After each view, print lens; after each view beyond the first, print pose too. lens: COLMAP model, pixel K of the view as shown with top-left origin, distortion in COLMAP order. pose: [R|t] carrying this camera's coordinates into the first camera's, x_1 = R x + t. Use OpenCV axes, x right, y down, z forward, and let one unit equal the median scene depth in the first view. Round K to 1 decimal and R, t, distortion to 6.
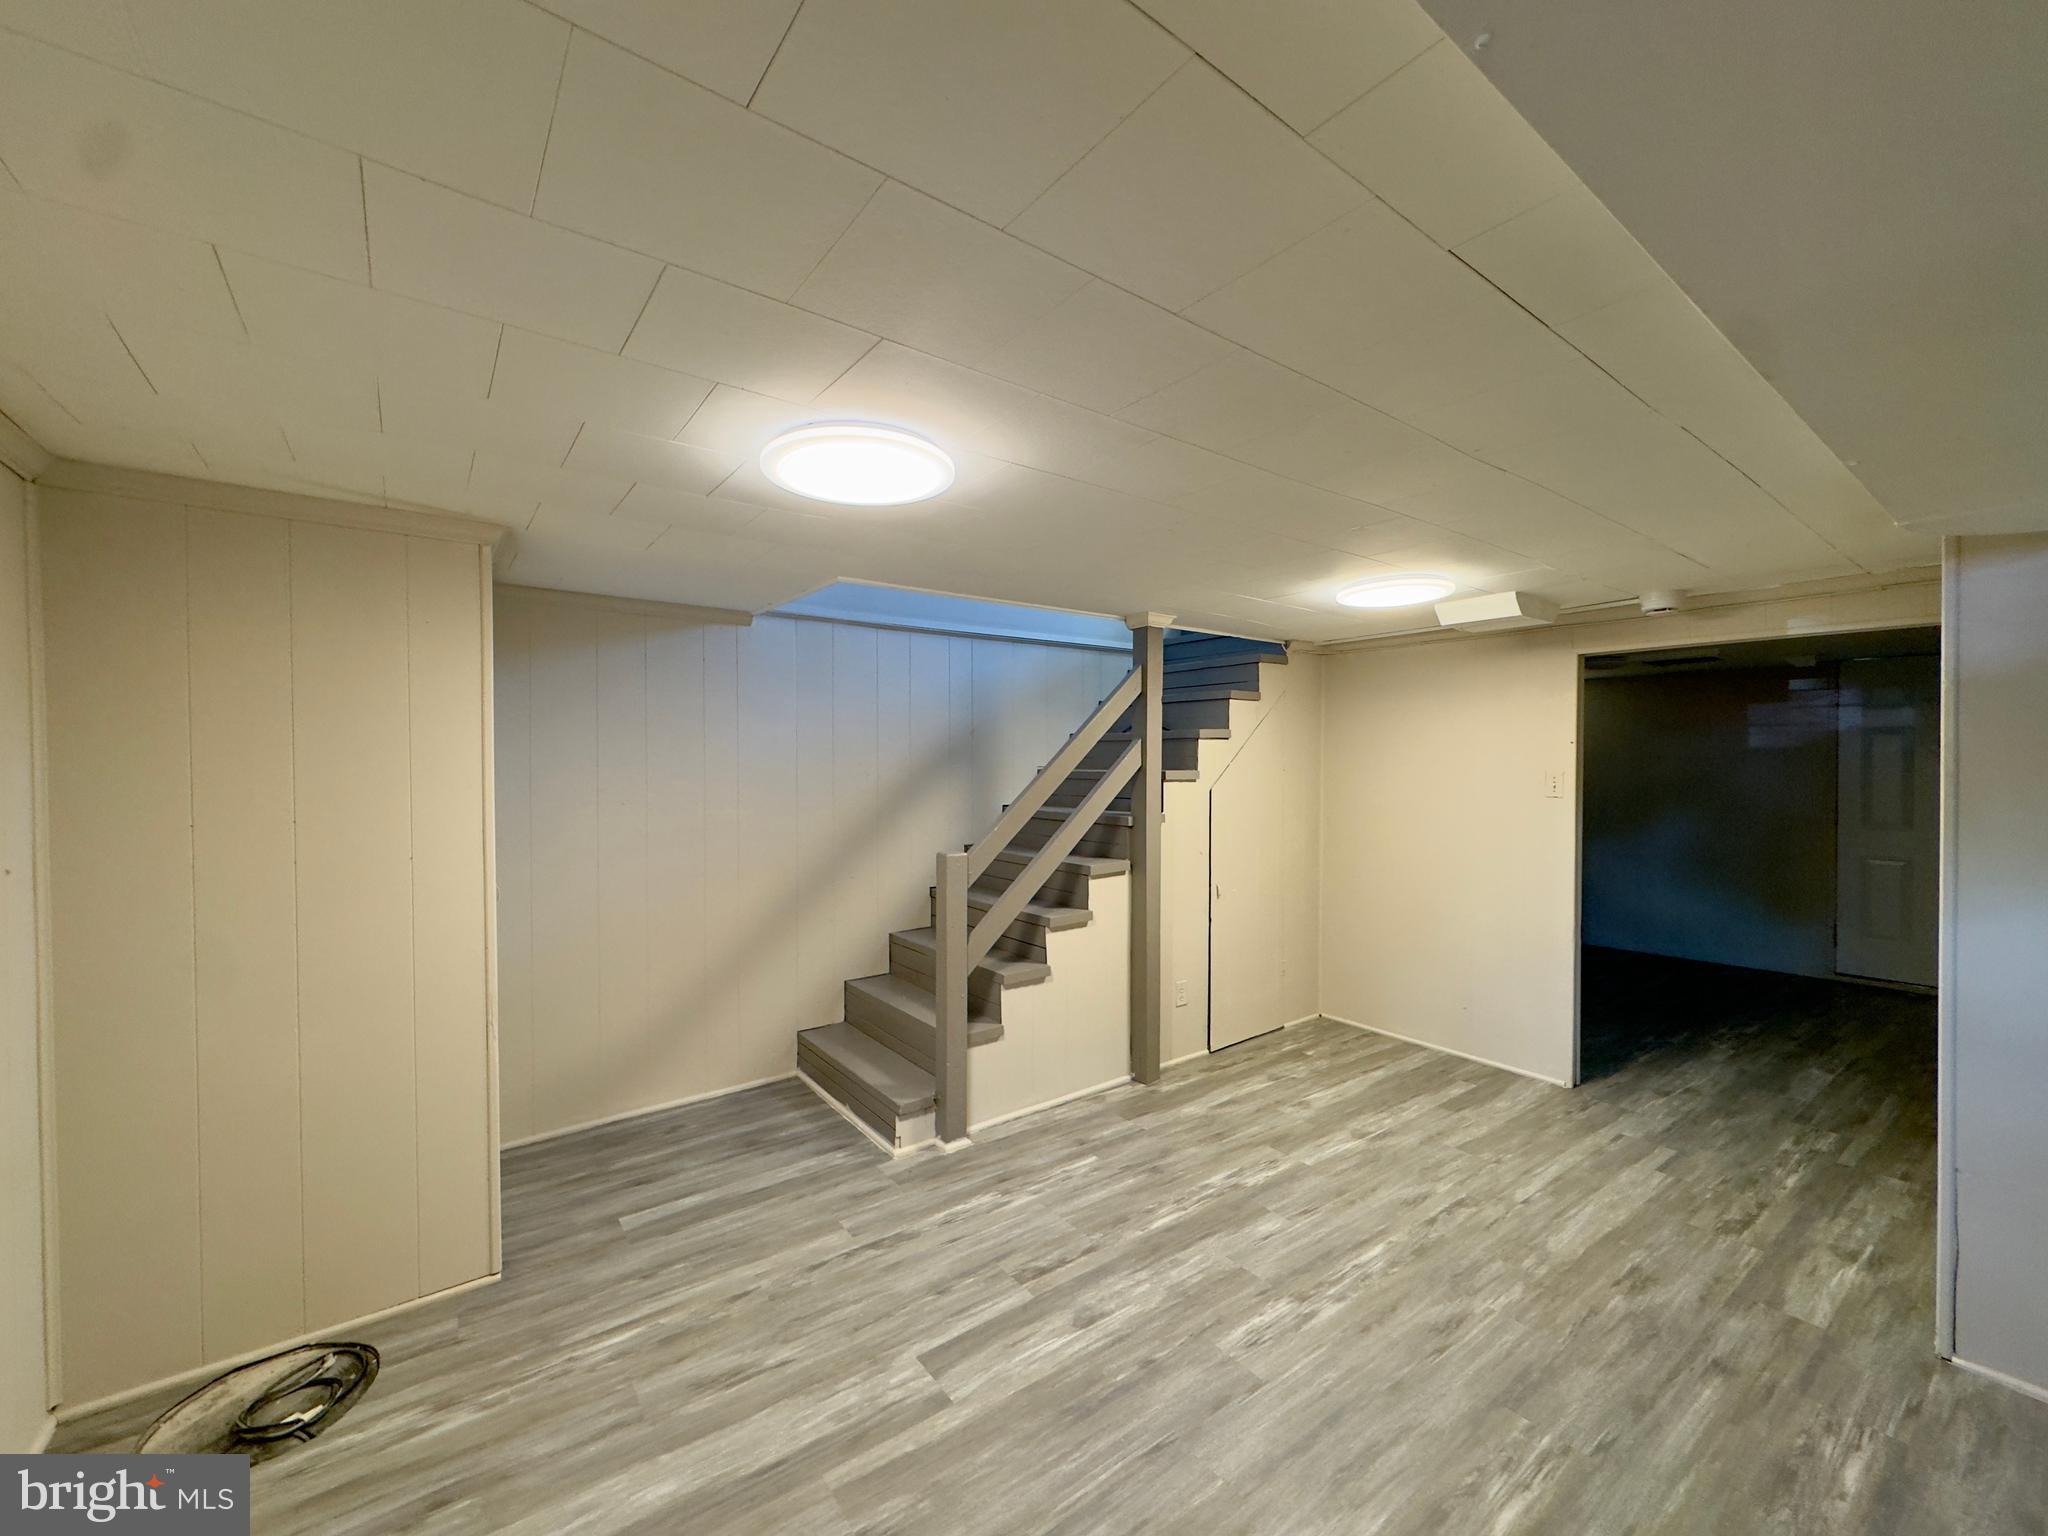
lens RADIAL K [[817.0, 0, 1023.0], [0, 817.0, 770.8], [0, 0, 1]] dist [0.004087, 0.000221]
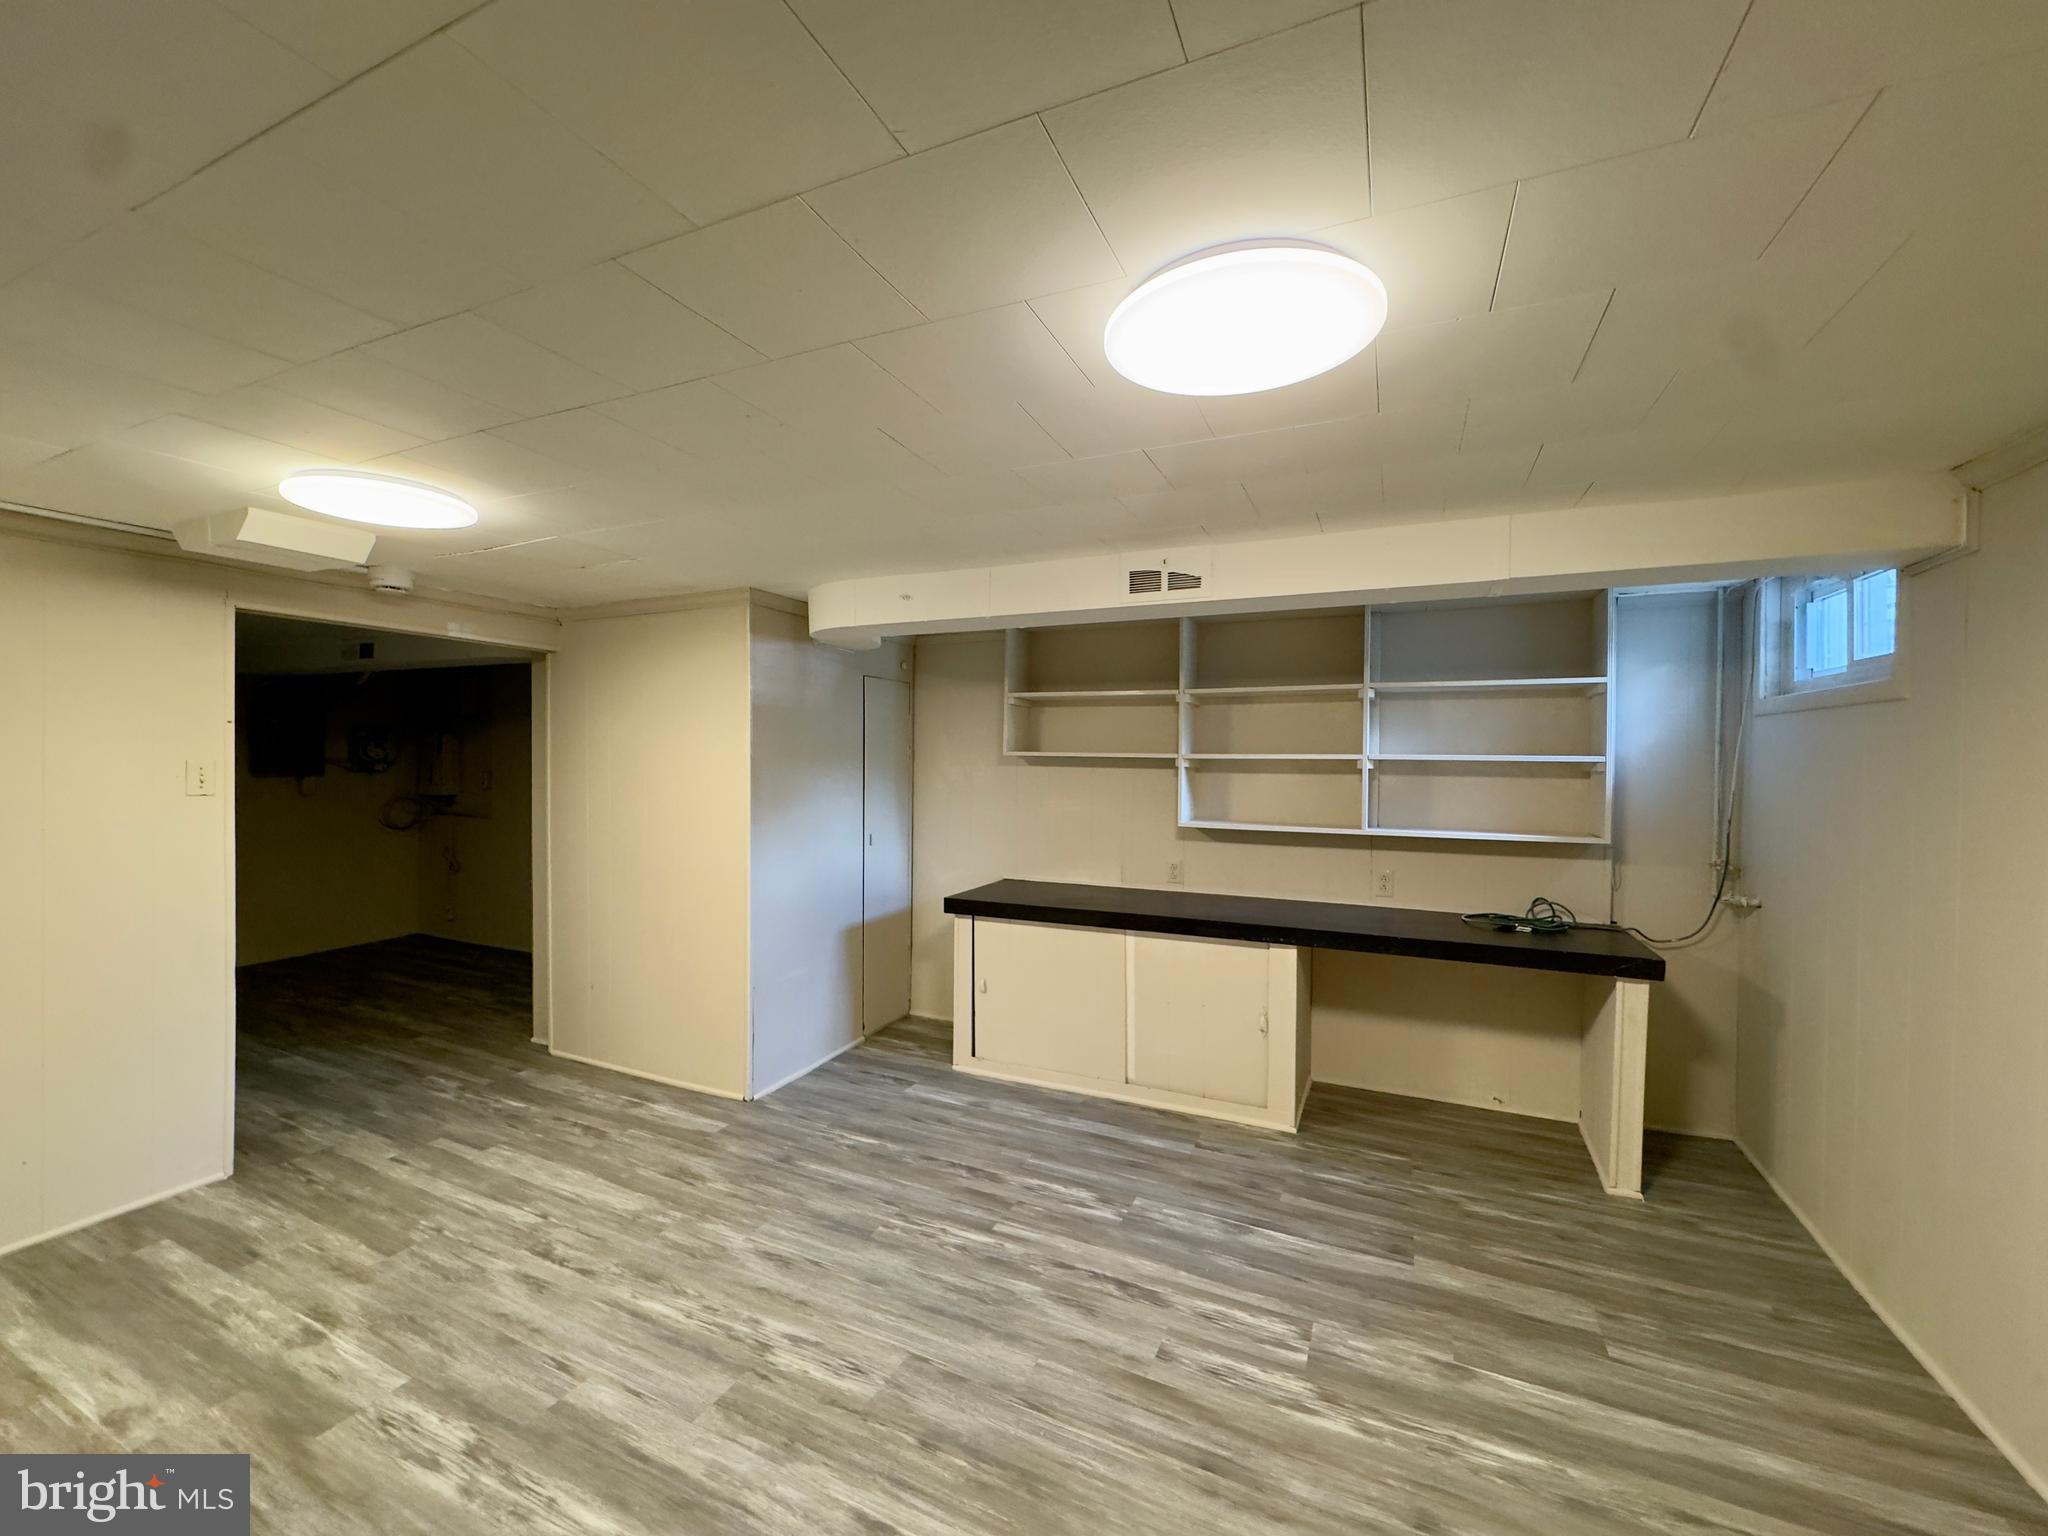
lens RADIAL K [[817.0, 0, 1023.2], [0, 817.0, 767.7], [0, 0, 1]] dist [0.004087, 0.000221]
pose [[-0.476664, -0.012441, 0.878998, -0.501828], [-0.000033, 0.999900, 0.014134, -0.003475], [-0.879086, 0.006708, -0.476617, 1.022222]]
